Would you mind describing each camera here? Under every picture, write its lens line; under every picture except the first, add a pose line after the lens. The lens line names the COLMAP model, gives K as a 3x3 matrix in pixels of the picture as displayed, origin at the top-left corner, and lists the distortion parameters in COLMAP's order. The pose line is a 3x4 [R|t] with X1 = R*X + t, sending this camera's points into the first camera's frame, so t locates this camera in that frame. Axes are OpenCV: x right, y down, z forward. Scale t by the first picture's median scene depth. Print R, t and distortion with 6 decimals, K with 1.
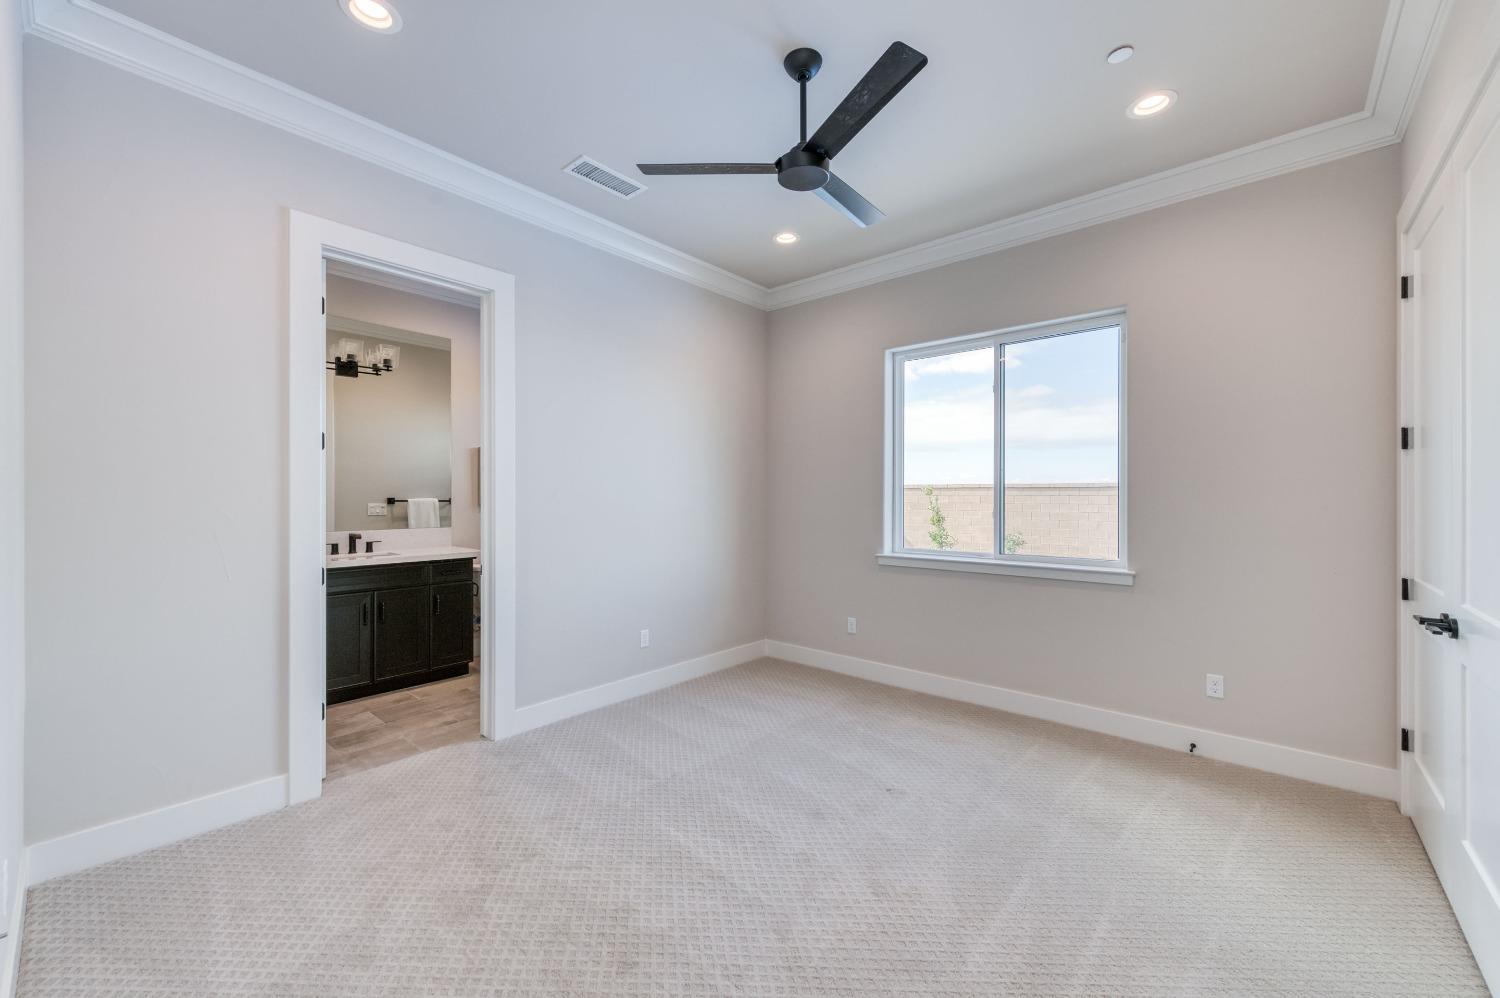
lens RADIAL K [[582.7, 0, 740.5], [0, 582.7, 502.8], [0, 0, 1]] dist [0.025383, 0.000285]
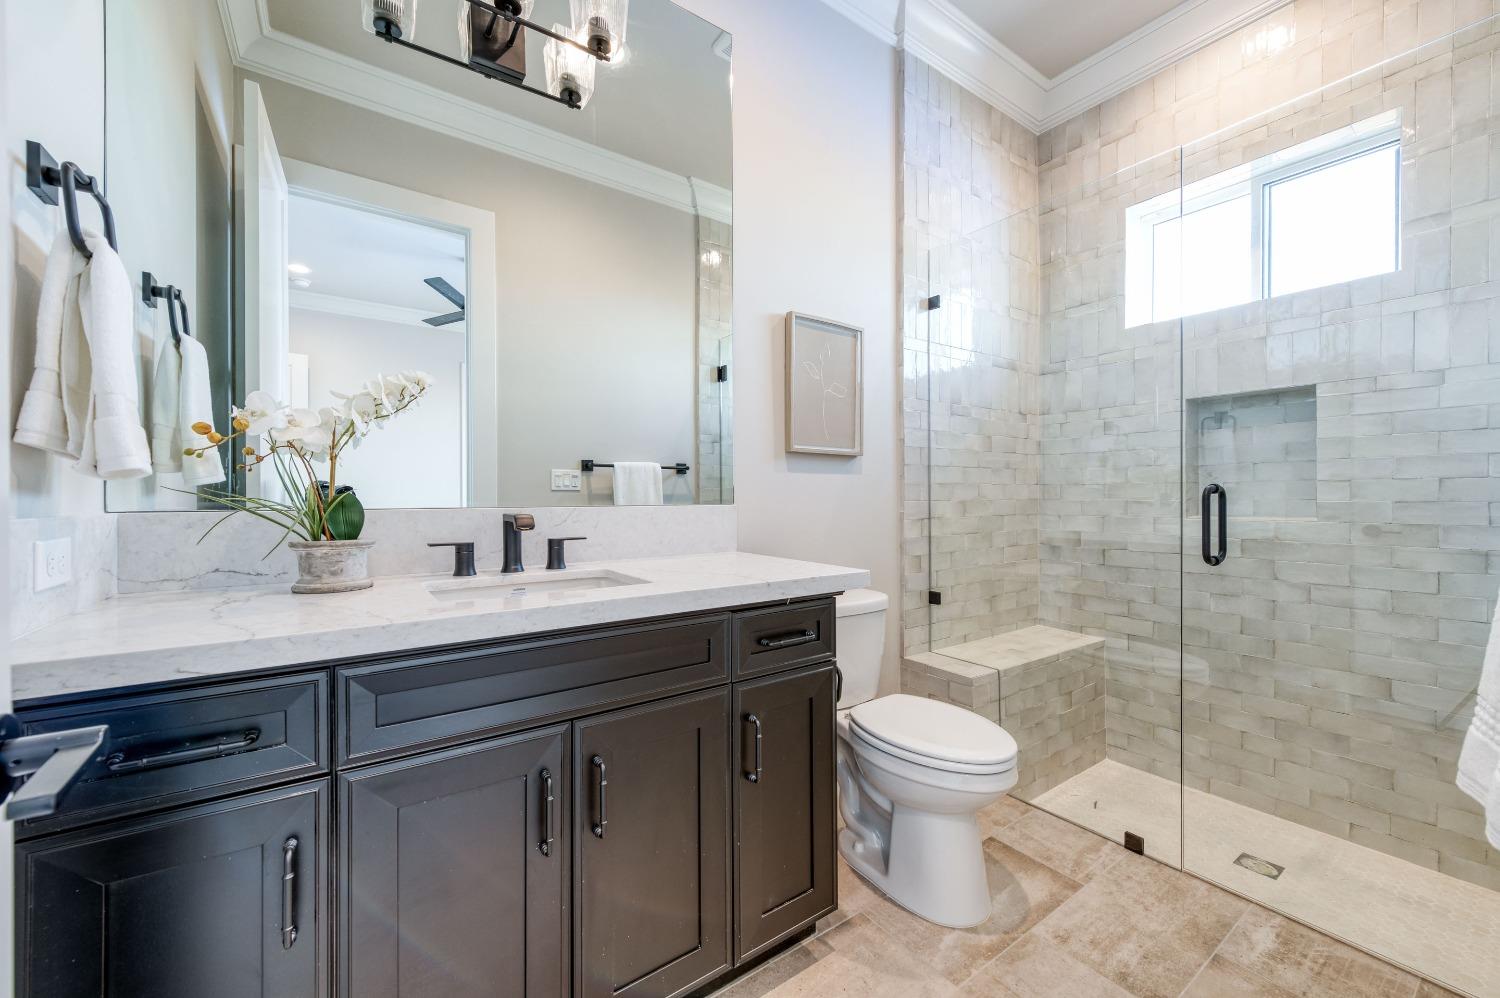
lens RADIAL K [[607.5, 0, 750.0], [0, 607.5, 499.0], [0, 0, 1]] dist [0.000331, -0.000065]
pose [[0.968998, -0.003257, -0.247046, -0.167937], [0.003071, 0.999995, -0.001139, 0.017006], [0.247049, 0.000345, 0.969003, 0.265550]]
